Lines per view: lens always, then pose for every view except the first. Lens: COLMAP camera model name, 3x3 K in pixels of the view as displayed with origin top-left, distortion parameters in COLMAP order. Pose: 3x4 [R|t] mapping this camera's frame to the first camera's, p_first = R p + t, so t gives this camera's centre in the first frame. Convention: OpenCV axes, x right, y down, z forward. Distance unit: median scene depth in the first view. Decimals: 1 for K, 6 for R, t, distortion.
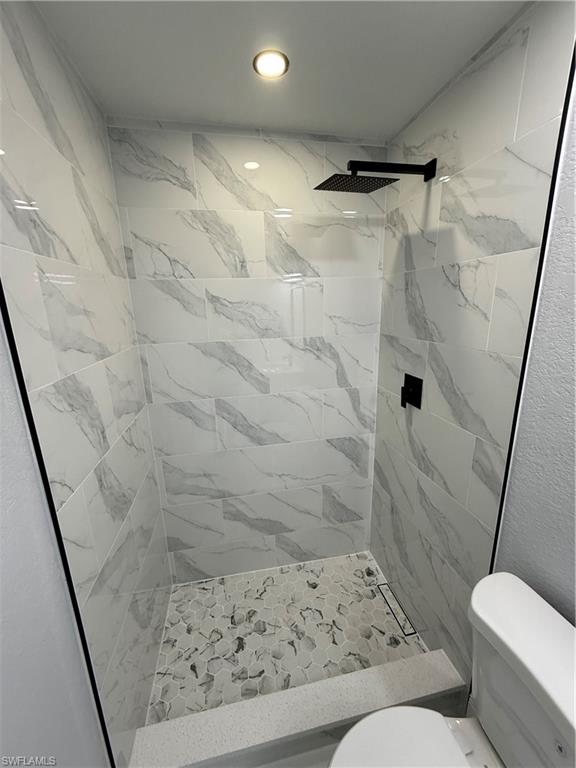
lens RADIAL K [[304.9, 0, 289.7], [0, 304.9, 381.8], [0, 0, 1]] dist [-0.001038, 0.000477]
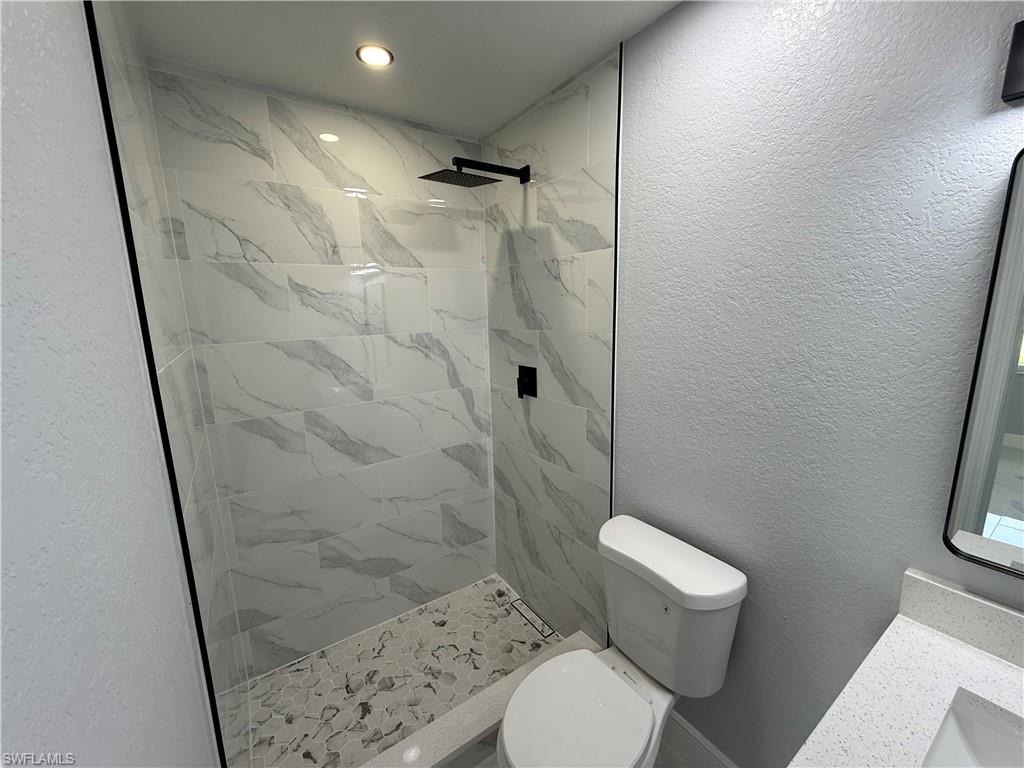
lens RADIAL K [[406.6, 0, 509.2], [0, 406.6, 386.5], [0, 0, 1]] dist [-0.001038, 0.000477]
pose [[0.922064, -0.071645, 0.380349, -0.161876], [0.097545, 0.994012, -0.049236, 0.104034], [-0.374544, 0.082500, 0.923532, -0.212808]]
